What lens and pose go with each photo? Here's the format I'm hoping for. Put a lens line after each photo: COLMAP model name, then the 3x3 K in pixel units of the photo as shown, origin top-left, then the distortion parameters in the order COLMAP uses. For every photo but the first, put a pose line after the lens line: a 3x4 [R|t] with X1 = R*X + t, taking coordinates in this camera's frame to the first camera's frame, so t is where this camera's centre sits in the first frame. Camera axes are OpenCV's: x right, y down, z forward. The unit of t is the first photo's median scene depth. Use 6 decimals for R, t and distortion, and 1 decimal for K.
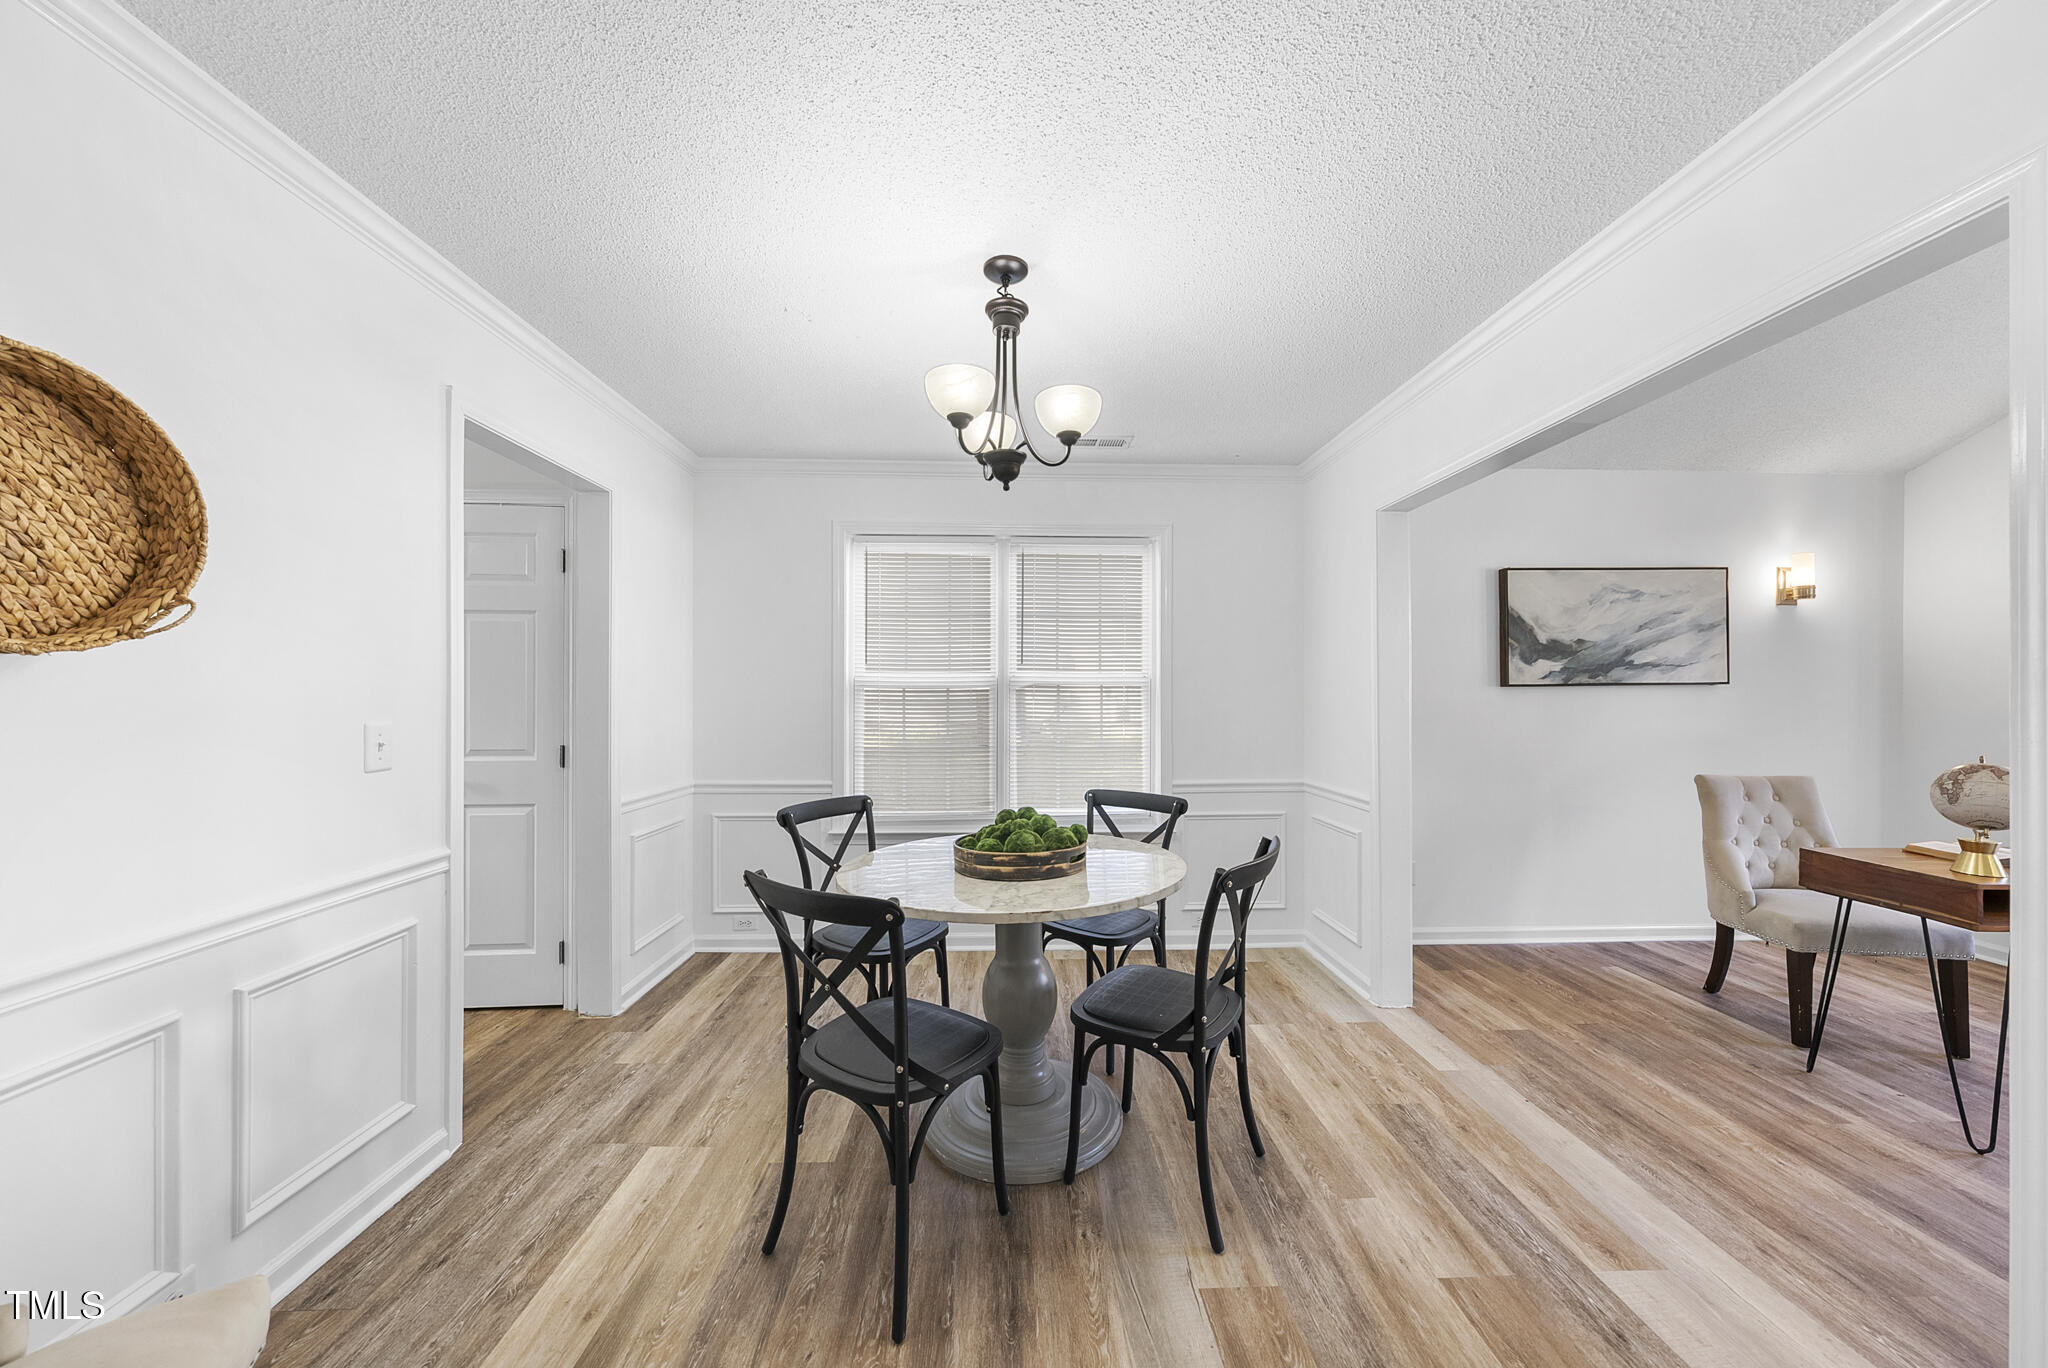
lens RADIAL K [[705.2, 0, 1025.3], [0, 705.2, 687.7], [0, 0, 1]] dist [0.000180, -0.000012]
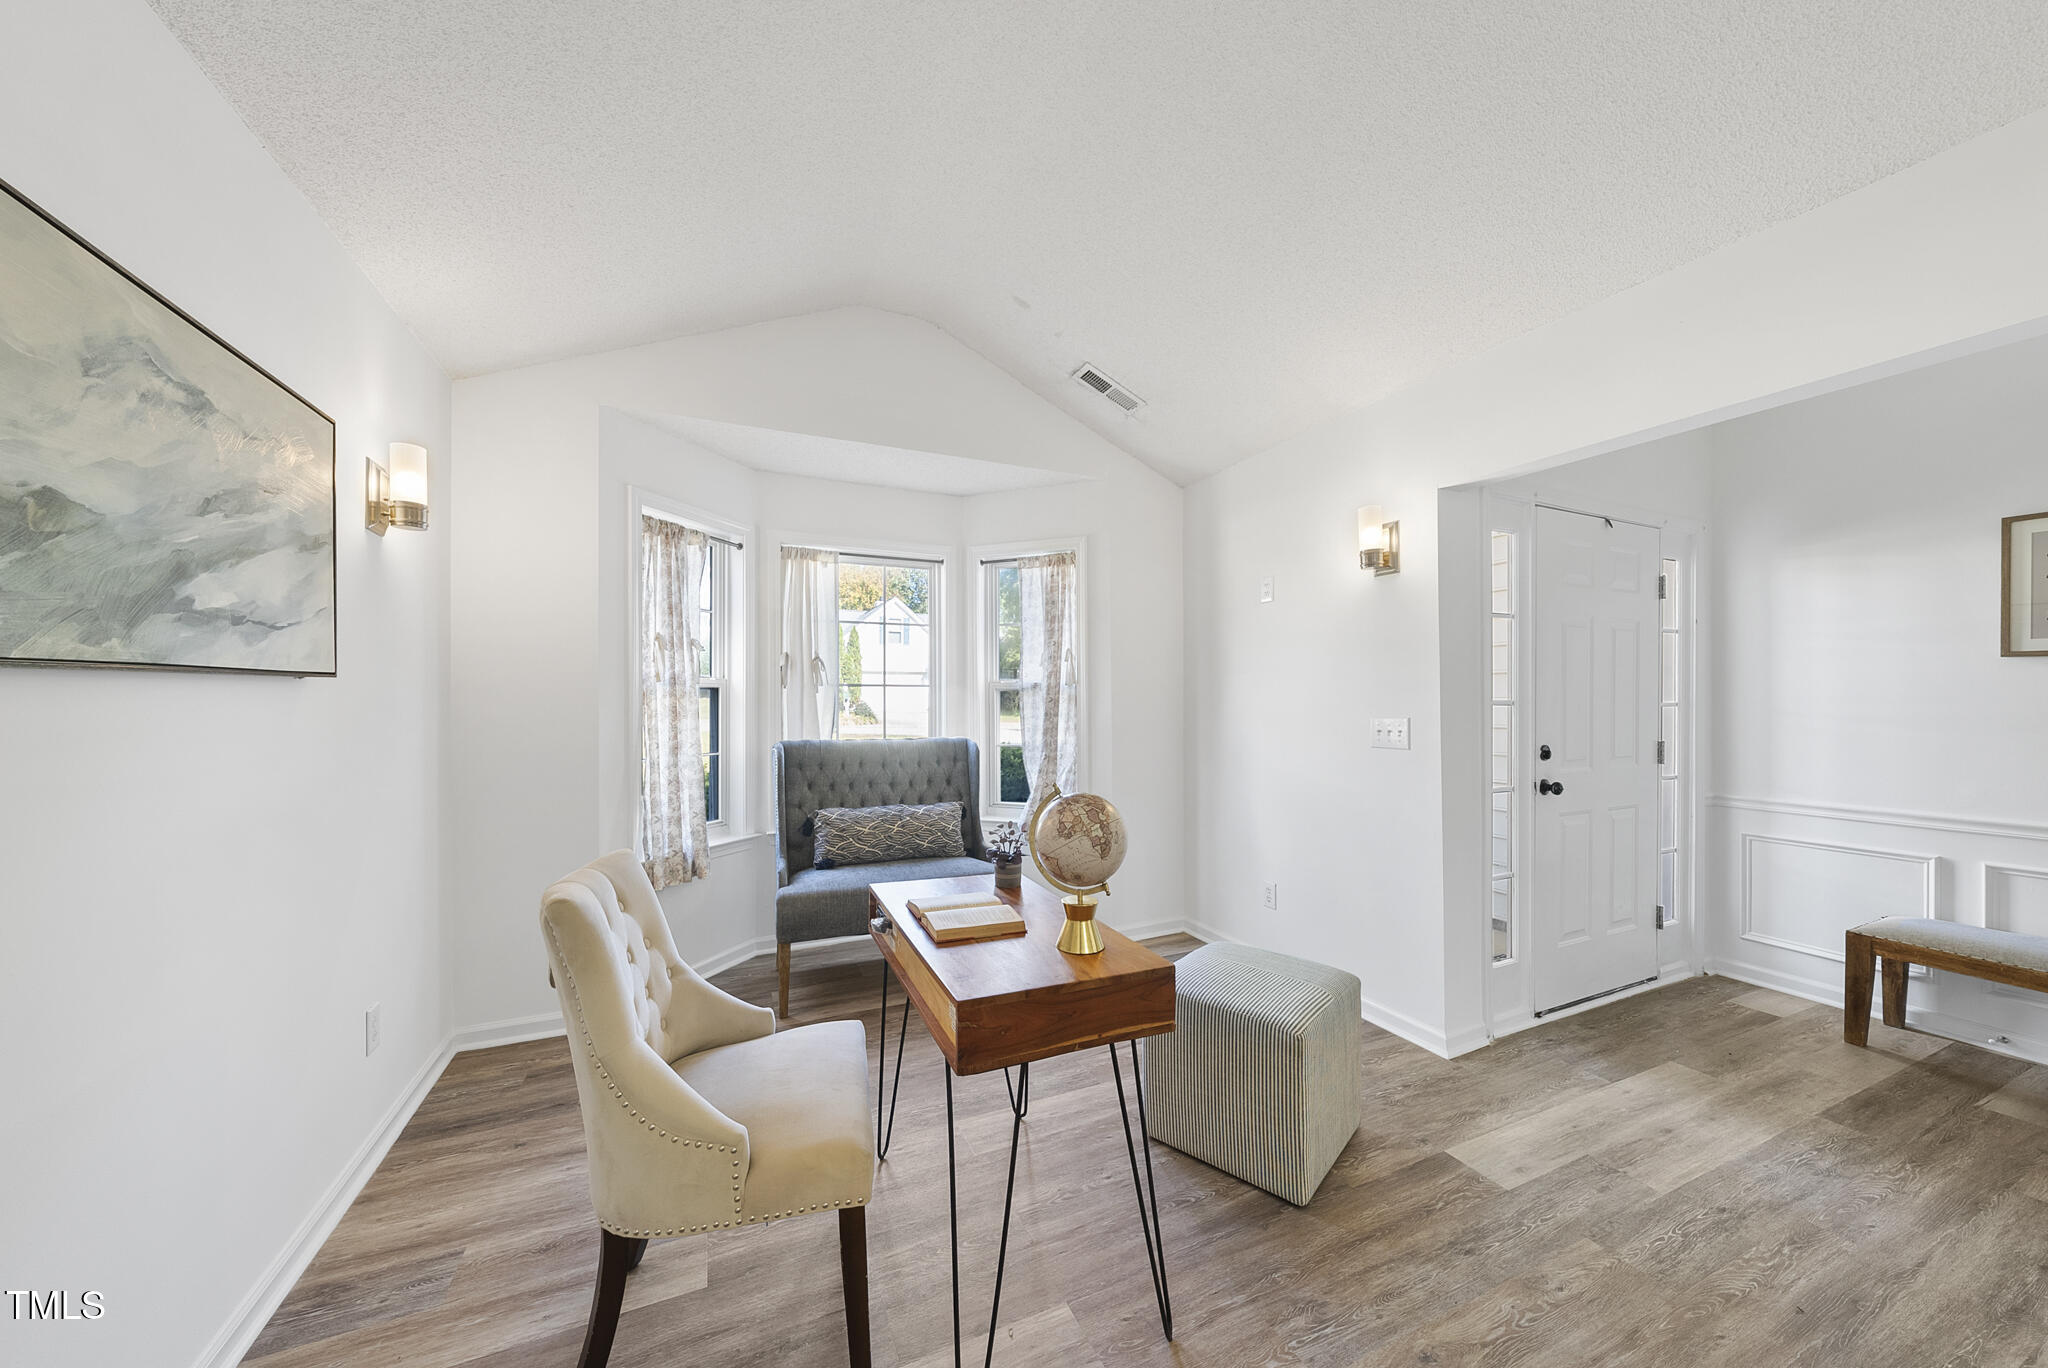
lens RADIAL K [[705.2, 0, 1024.9], [0, 705.2, 692.7], [0, 0, 1]] dist [0.000180, -0.000012]
pose [[-0.369270, 0.002334, 0.929319, 0.410487], [-0.003323, 0.999987, -0.003832, 0.005822], [-0.929316, -0.004503, -0.369257, 0.759313]]
